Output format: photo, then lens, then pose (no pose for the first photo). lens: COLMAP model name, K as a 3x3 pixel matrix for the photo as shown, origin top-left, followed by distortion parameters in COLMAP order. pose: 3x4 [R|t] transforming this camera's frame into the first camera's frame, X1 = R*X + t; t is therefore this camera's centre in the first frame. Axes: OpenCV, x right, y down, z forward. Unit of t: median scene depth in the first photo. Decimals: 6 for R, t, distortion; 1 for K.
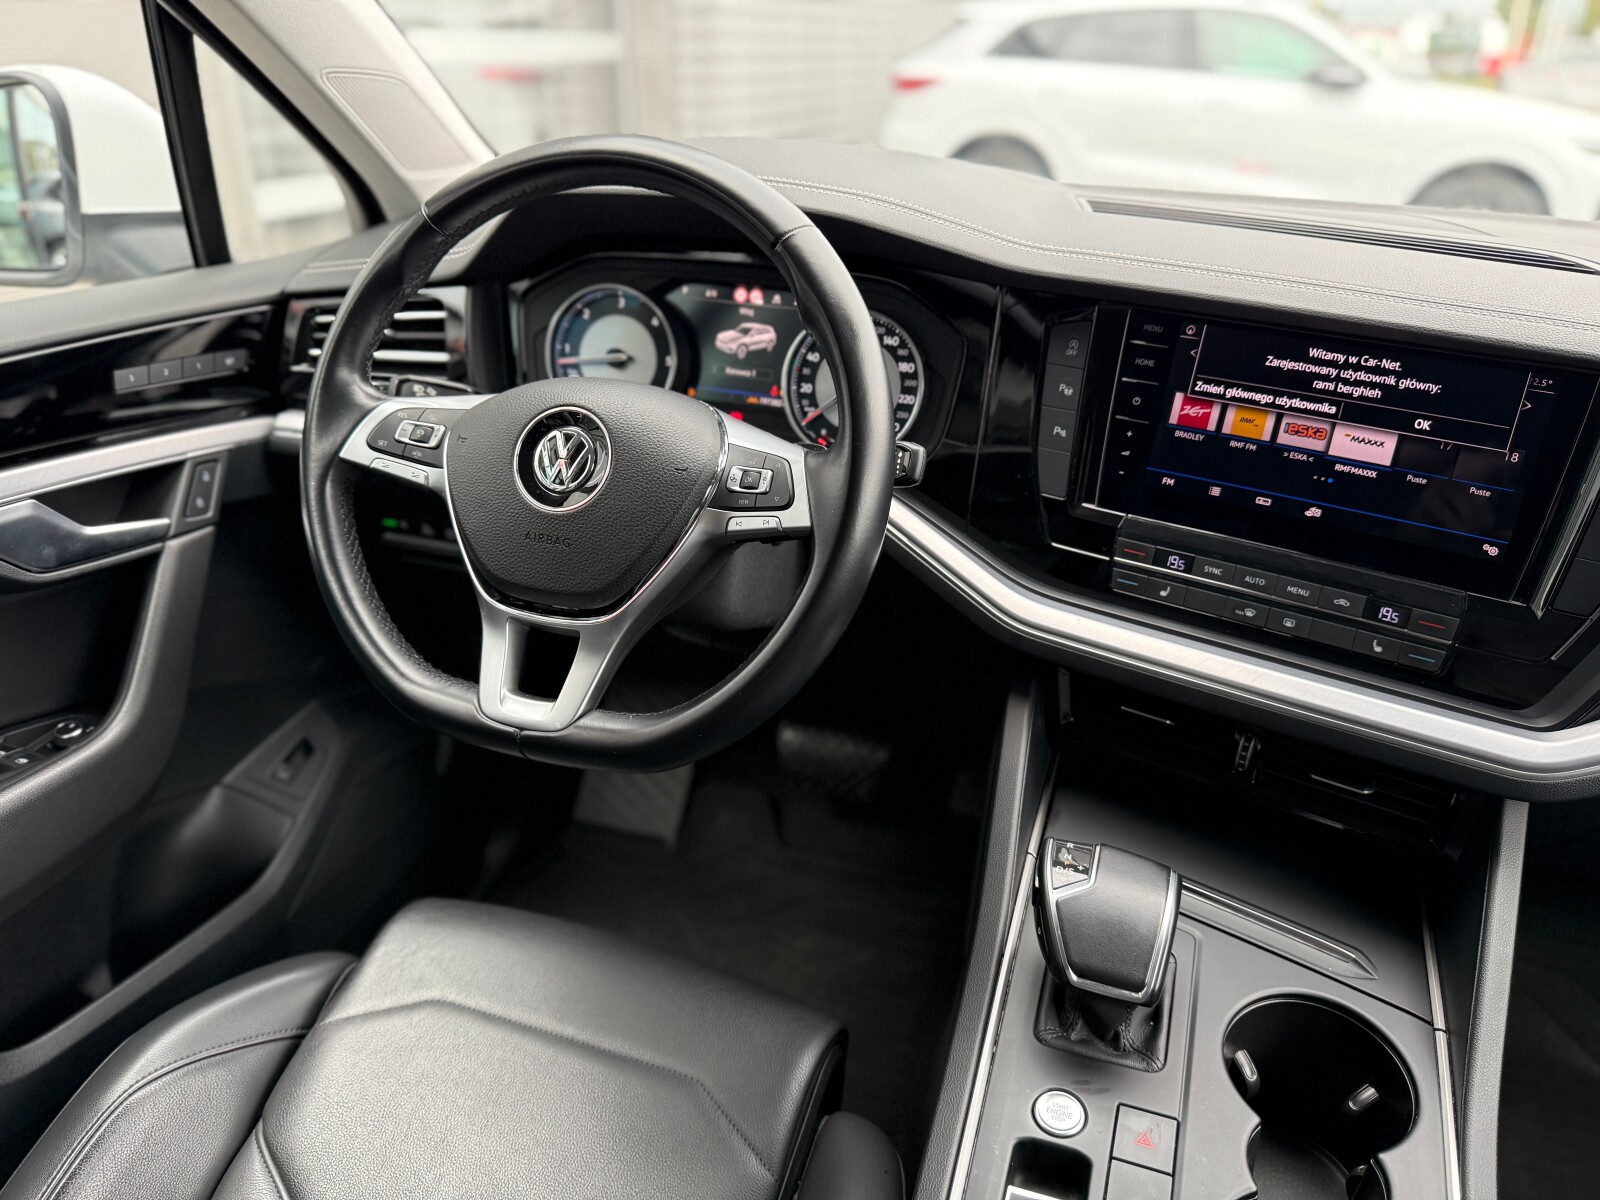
lens RADIAL K [[1152.2, 0, 805.2], [0, 1152.2, 595.8], [0, 0, 1]] dist [0.035008, -0.081677]
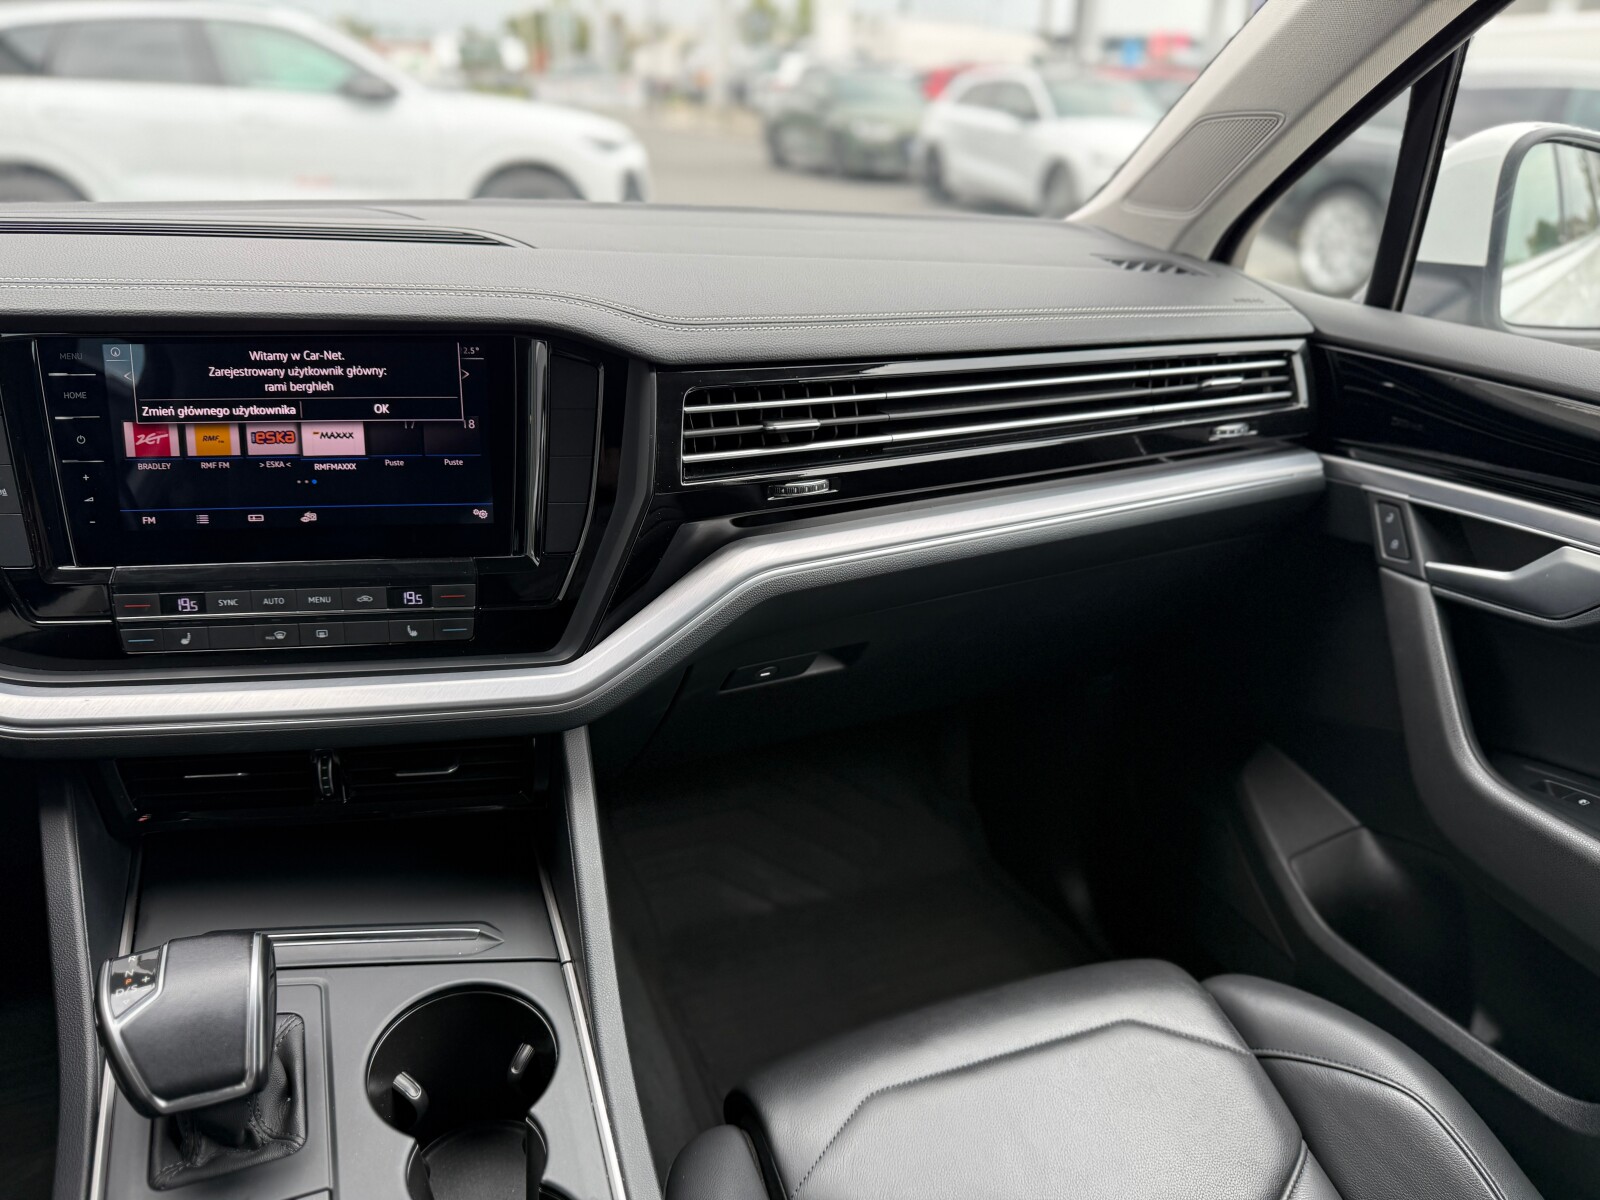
lens RADIAL K [[1152.1, 0, 800.0], [0, 1152.1, 600.0], [0, 0, 1]] dist [0.006928, -0.031509]
pose [[0.752285, -0.276275, 0.598113, 0.153243], [0.279975, 0.955838, 0.089370, 0.022439], [-0.596389, 0.100225, 0.796414, -0.001916]]
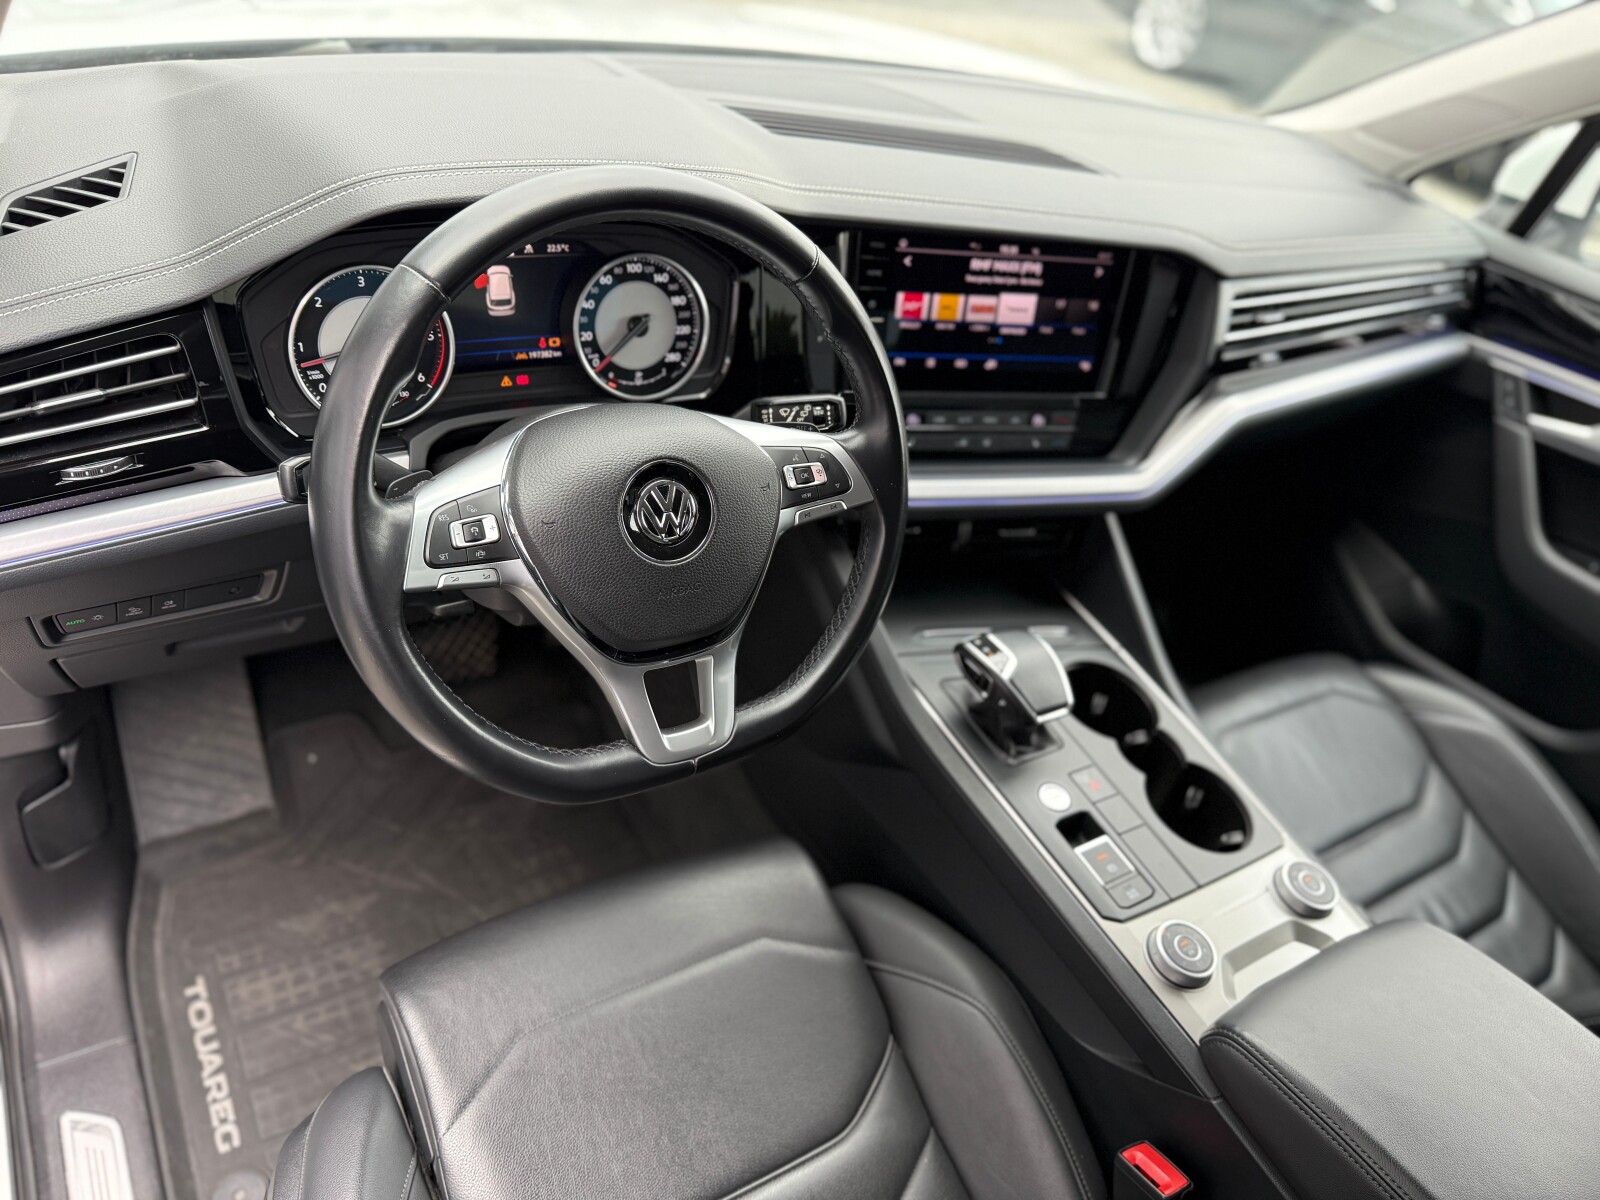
lens RADIAL K [[1121.0, 0, 809.2], [0, 1121.0, 594.2], [0, 0, 1]] dist [0.105547, -0.122177]
pose [[0.615094, -0.392878, 0.683598, -0.787152], [0.177300, 0.913727, 0.365605, -0.367525], [-0.768261, -0.103679, 0.631685, 0.244923]]
